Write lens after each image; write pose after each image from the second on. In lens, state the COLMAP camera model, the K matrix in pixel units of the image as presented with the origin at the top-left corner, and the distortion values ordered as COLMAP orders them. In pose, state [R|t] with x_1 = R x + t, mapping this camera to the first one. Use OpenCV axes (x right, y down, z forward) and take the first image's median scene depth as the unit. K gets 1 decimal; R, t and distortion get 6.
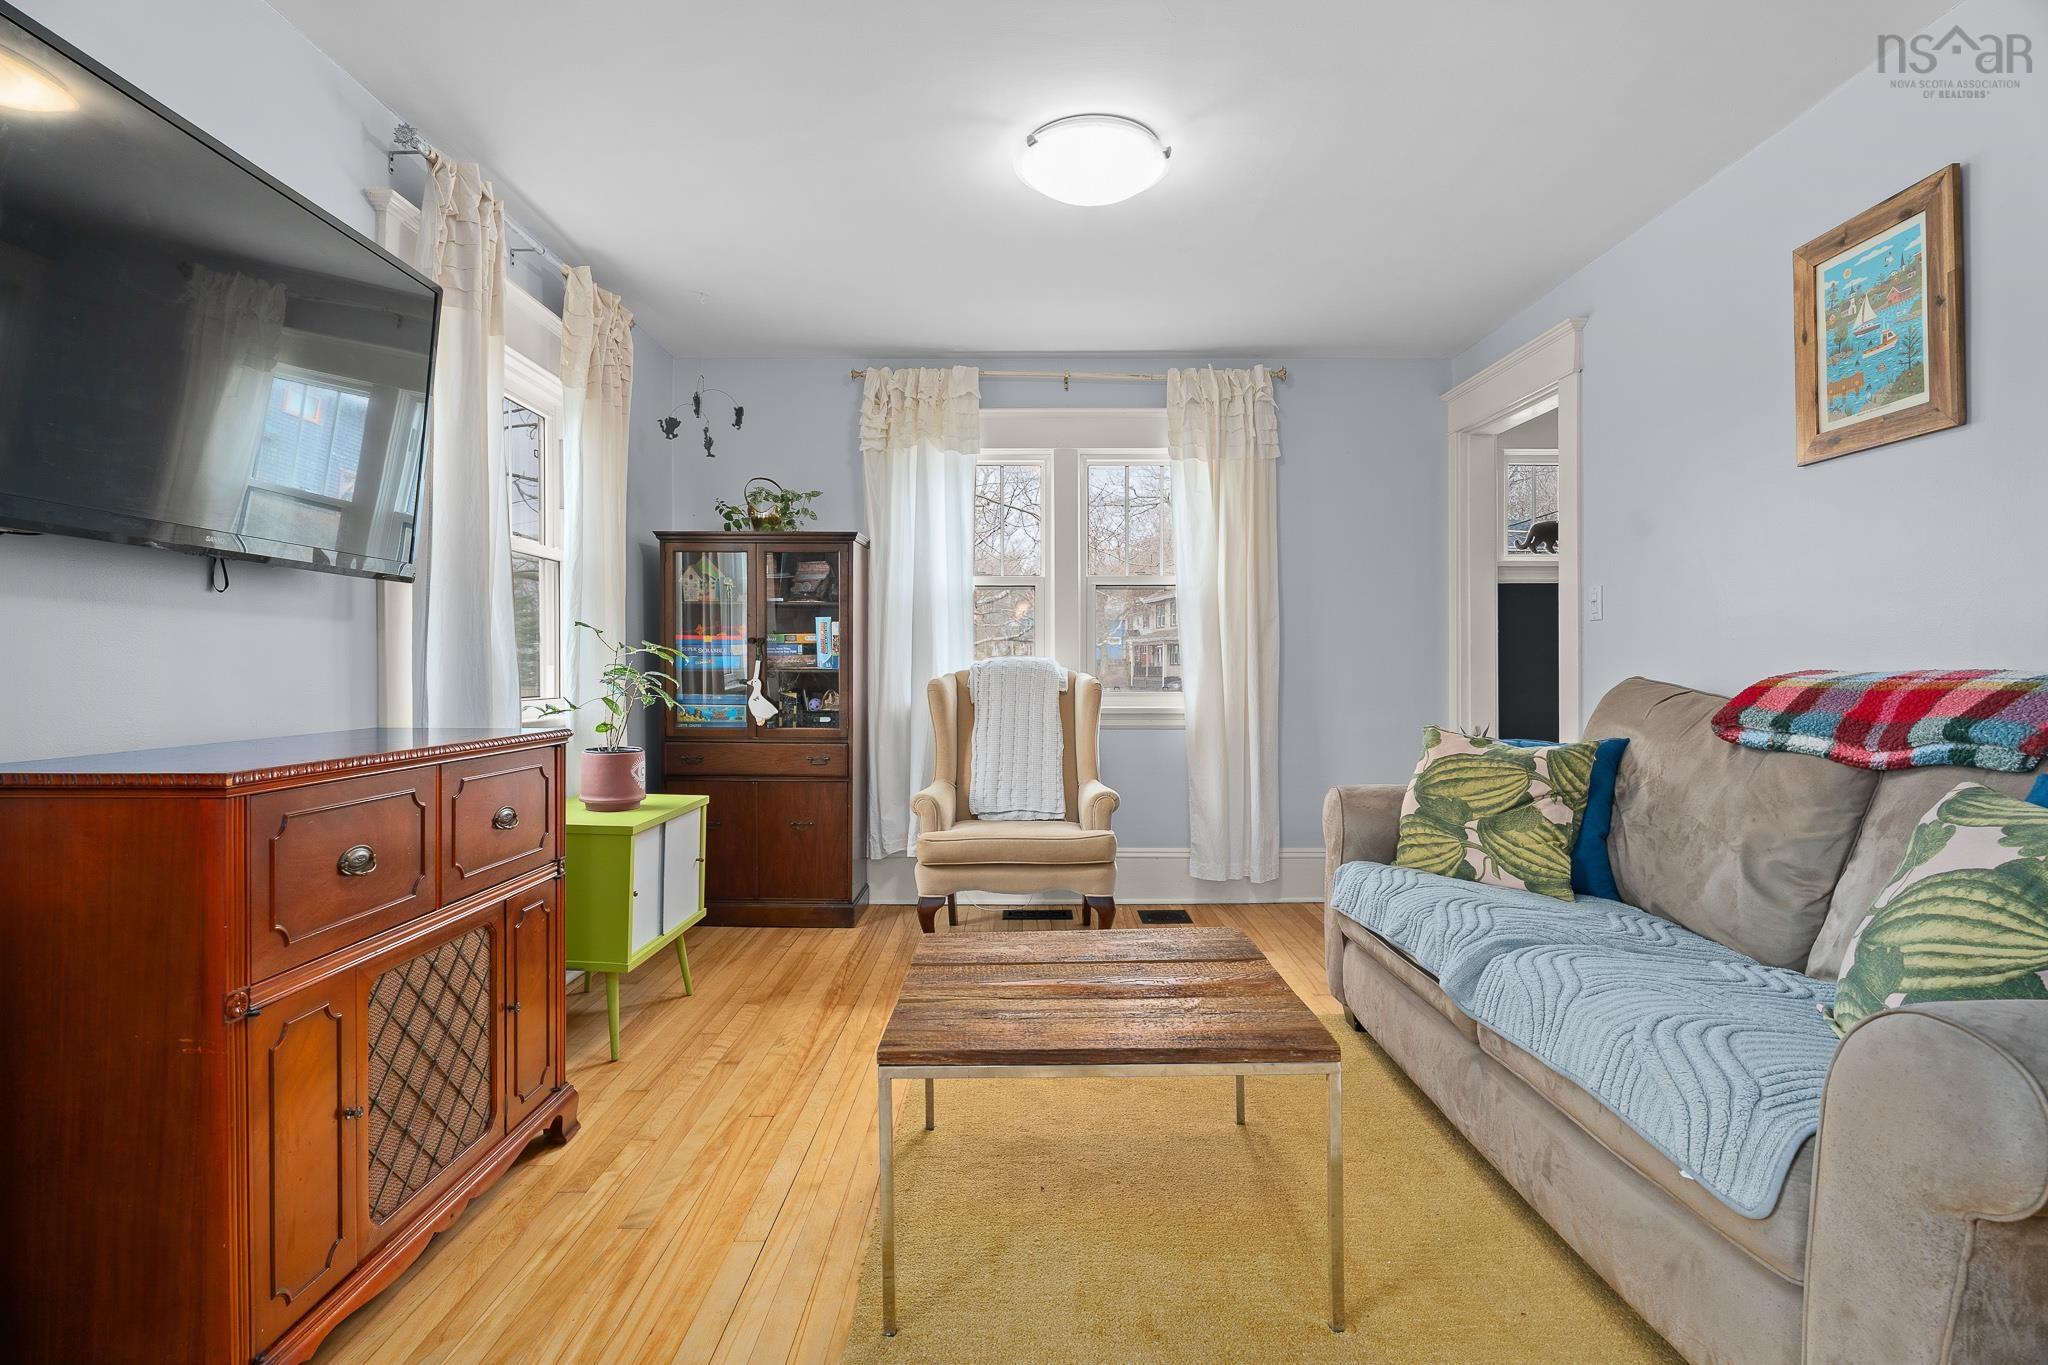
lens RADIAL K [[997.9, 0, 1019.7], [0, 997.9, 670.7], [0, 0, 1]] dist [-0.004344, -0.001011]
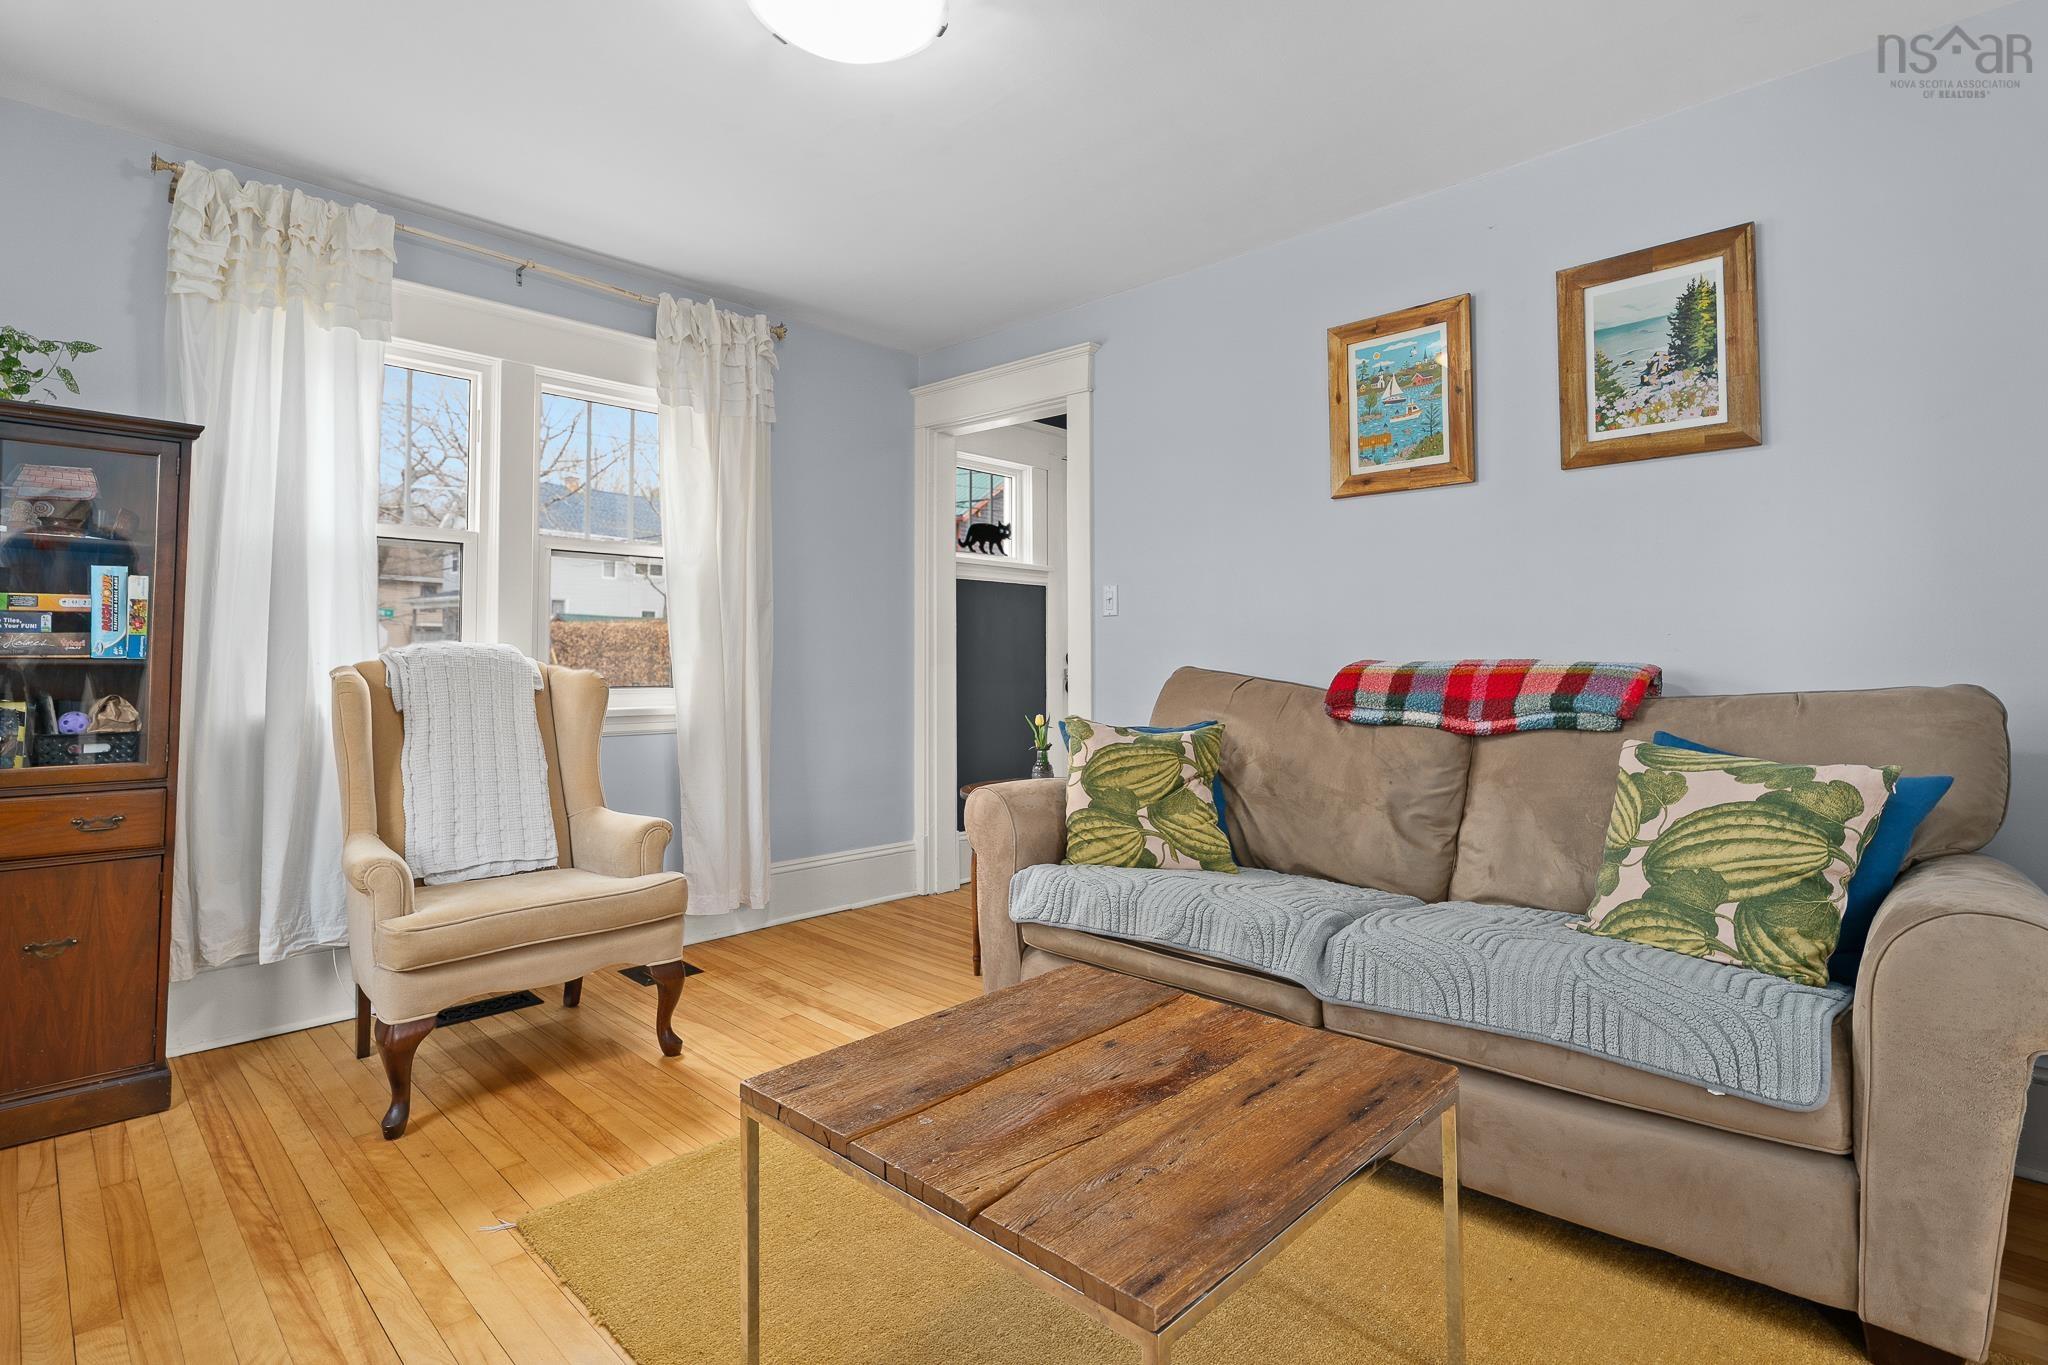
lens RADIAL K [[995.6, 0, 1018.1], [0, 995.6, 628.1], [0, 0, 1]] dist [-0.011187, -0.000688]
pose [[0.698340, 0.024474, 0.715348, -0.368166], [0.001563, 0.999361, -0.035718, 0.003012], [-0.715764, 0.026062, 0.697855, 0.383178]]
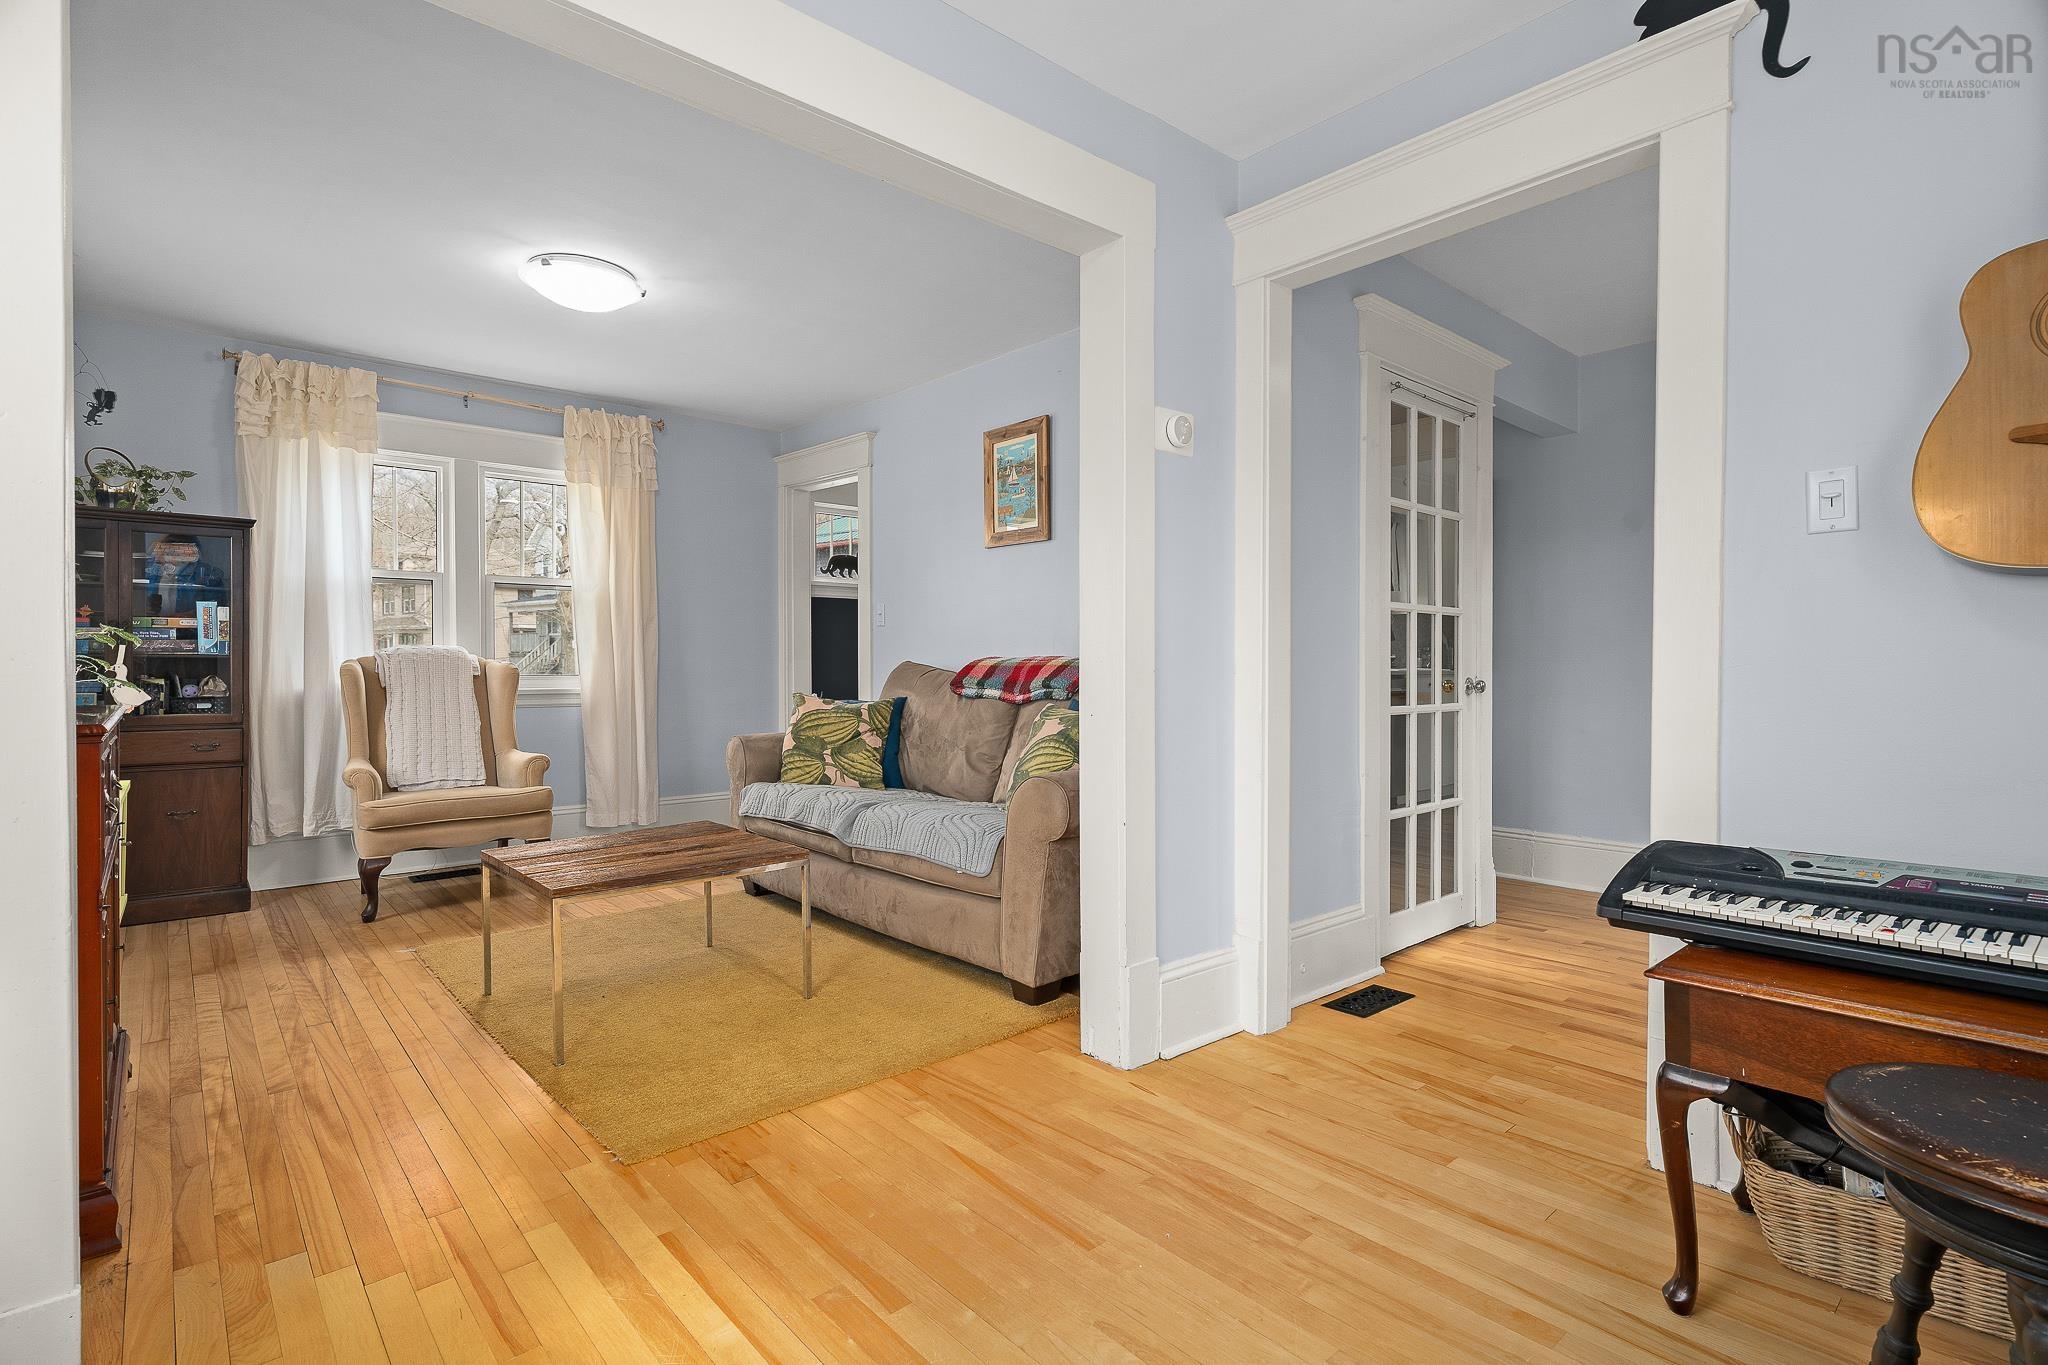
lens RADIAL K [[971.8, 0, 1018.9], [0, 971.8, 674.0], [0, 0, 1]] dist [0.000159, 0.000685]
pose [[0.750167, -0.007434, 0.661207, -0.359781], [-0.000341, 0.999932, 0.011629, 0.009602], [-0.661249, -0.008949, 0.750113, -0.392909]]
